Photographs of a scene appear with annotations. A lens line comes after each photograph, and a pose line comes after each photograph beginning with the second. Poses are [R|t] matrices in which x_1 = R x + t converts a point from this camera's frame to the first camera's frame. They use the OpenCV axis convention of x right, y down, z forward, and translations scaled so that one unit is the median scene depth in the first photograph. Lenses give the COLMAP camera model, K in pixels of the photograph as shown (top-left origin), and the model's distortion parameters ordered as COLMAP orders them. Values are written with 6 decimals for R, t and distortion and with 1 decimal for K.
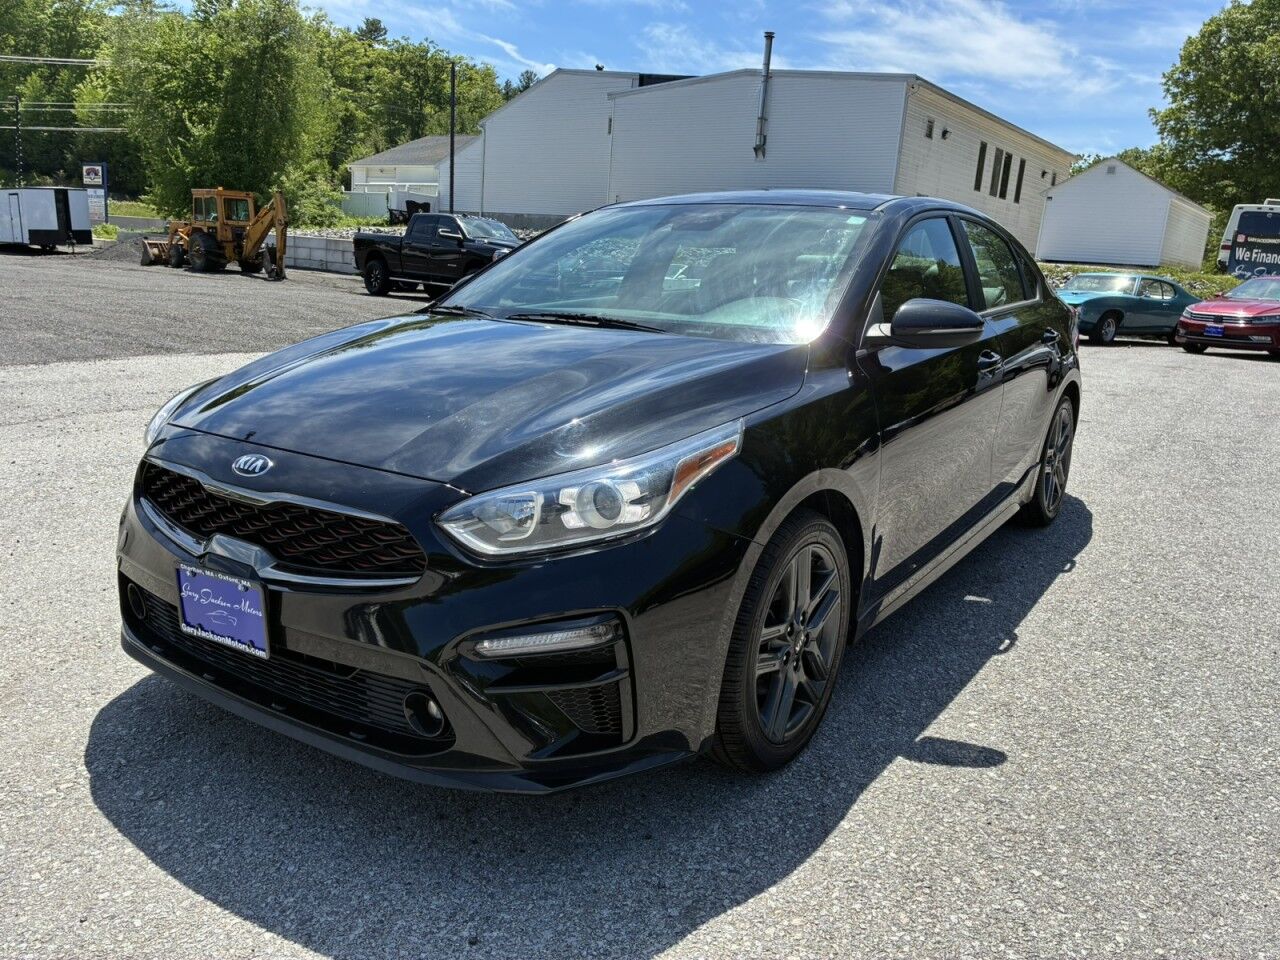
lens RADIAL K [[973.8, 0, 640.7], [0, 973.8, 471.9], [0, 0, 1]] dist [0.080884, -0.106709]
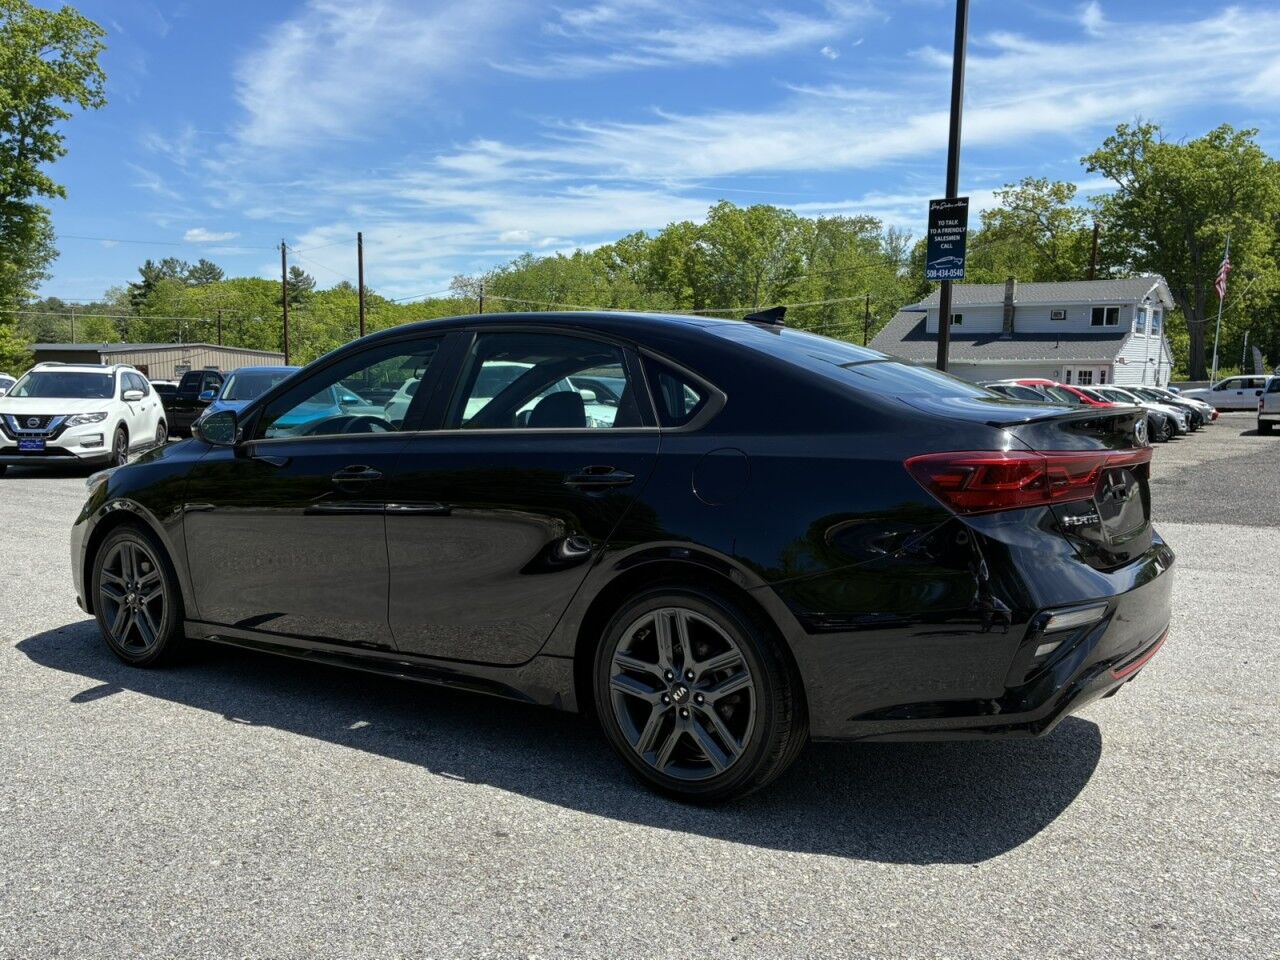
lens RADIAL K [[1069.4, 0, 609.9], [0, 1069.4, 456.4], [0, 0, 1]] dist [0.048092, -0.049611]
pose [[-0.045344, 0.014213, -0.998870, 0.124205], [-0.222132, 0.974722, 0.023953, -0.018535], [0.973962, 0.222967, -0.041041, 0.111167]]
